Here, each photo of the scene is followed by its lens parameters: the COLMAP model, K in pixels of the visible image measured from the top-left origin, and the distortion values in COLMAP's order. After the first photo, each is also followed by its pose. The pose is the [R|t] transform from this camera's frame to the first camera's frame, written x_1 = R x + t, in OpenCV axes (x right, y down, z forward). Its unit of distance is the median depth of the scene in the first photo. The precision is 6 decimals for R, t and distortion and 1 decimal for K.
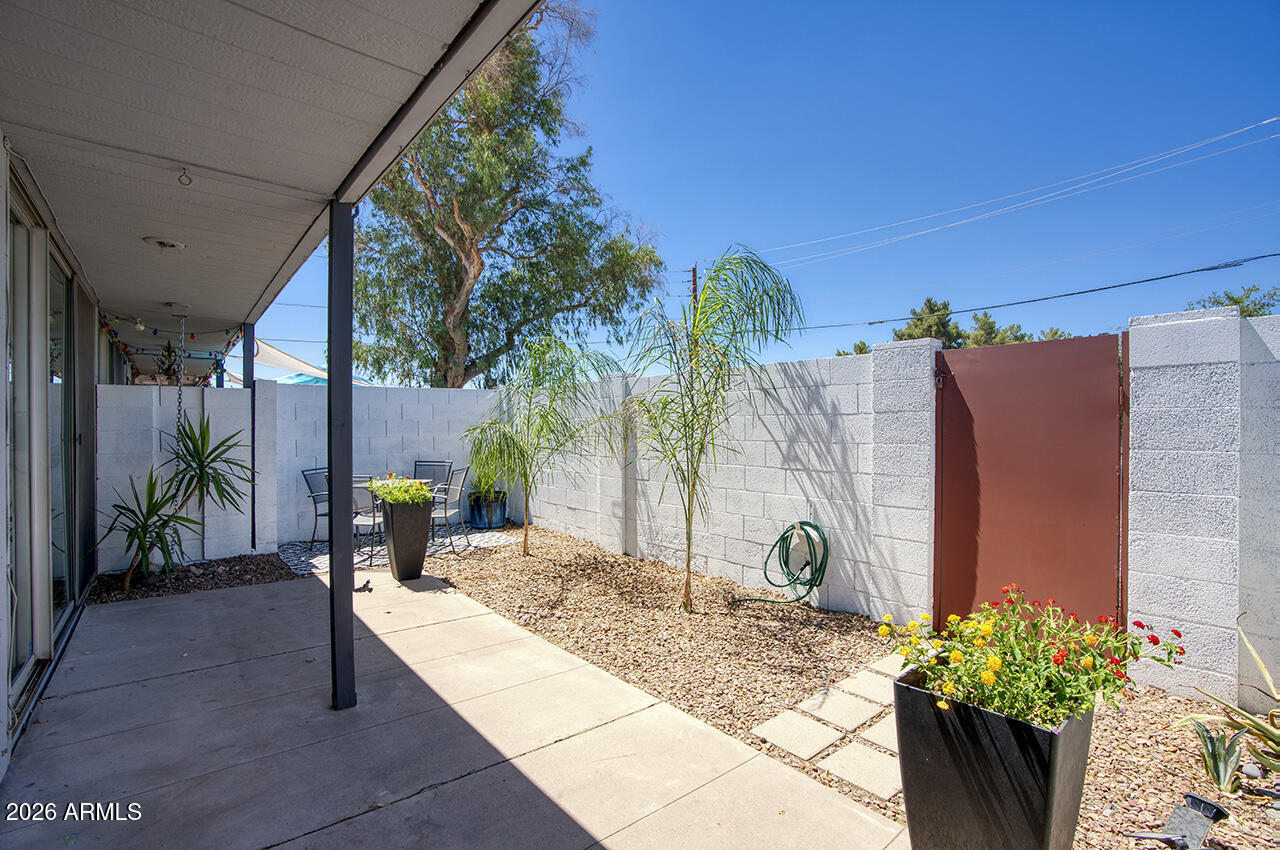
lens RADIAL K [[571.1, 0, 640.0], [0, 571.1, 425.0], [0, 0, 1]] dist [-0.002616, -0.000099]
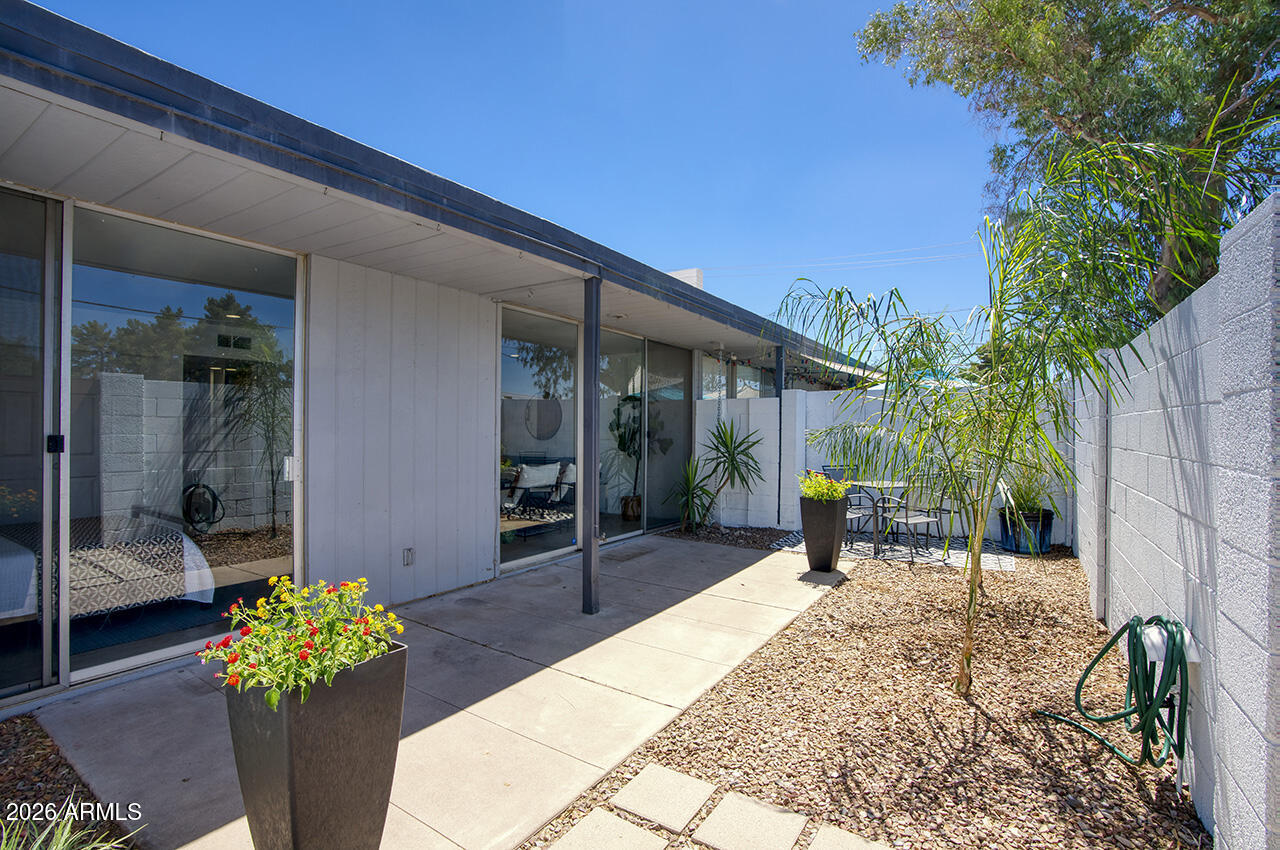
lens RADIAL K [[571.1, 0, 640.0], [0, 571.1, 425.0], [0, 0, 1]] dist [-0.002616, -0.000099]
pose [[0.288859, -0.018794, -0.957187, 0.713657], [0.018454, 0.999731, -0.014061, 0.003181], [0.957194, -0.013602, 0.289128, 0.478703]]
